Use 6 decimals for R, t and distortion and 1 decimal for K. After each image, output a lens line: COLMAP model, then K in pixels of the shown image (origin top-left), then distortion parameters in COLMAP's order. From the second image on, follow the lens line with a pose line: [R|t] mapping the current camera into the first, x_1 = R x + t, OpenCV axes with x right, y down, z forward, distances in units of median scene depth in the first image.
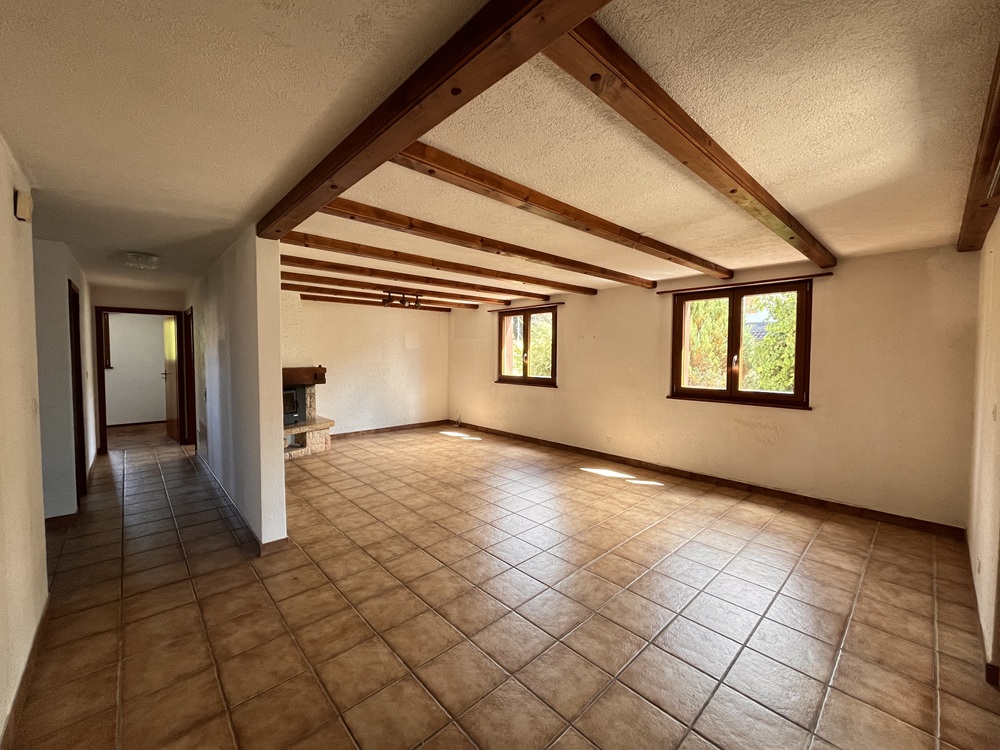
lens RADIAL K [[402.6, 0, 500.7], [0, 402.6, 372.1], [0, 0, 1]] dist [-0.003778, -0.000214]
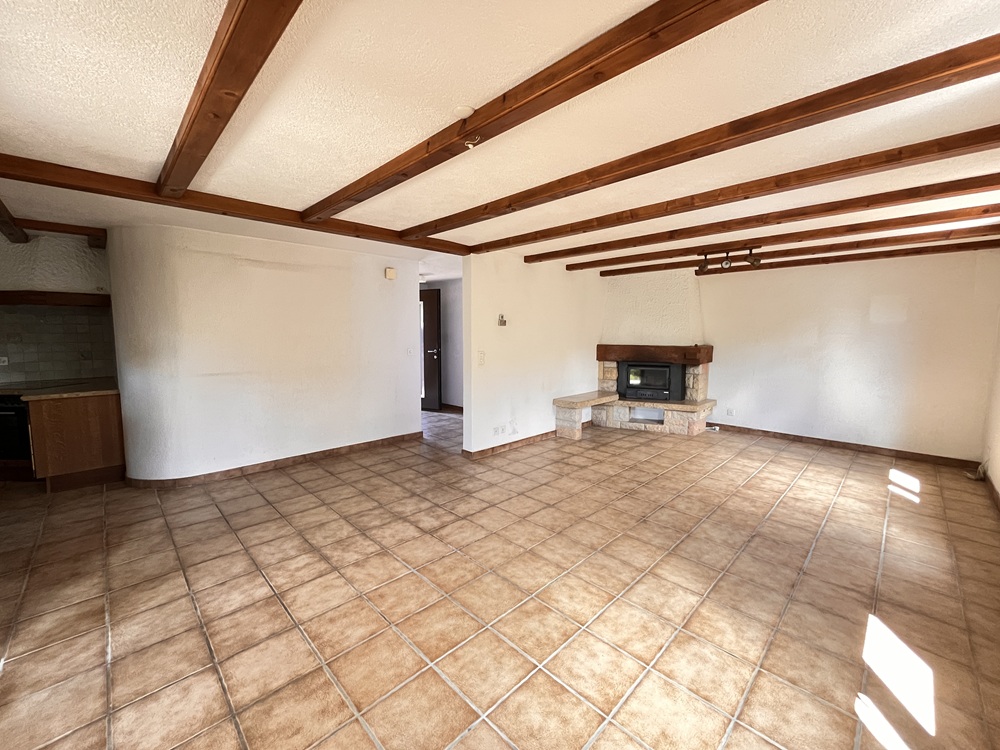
lens RADIAL K [[402.6, 0, 500.6], [0, 402.6, 375.6], [0, 0, 1]] dist [-0.003778, -0.000214]
pose [[0.035230, 0.102498, -0.994109, 0.825472], [-0.051380, 0.993597, 0.100625, -0.028139], [0.998058, 0.047532, 0.040271, 0.899127]]
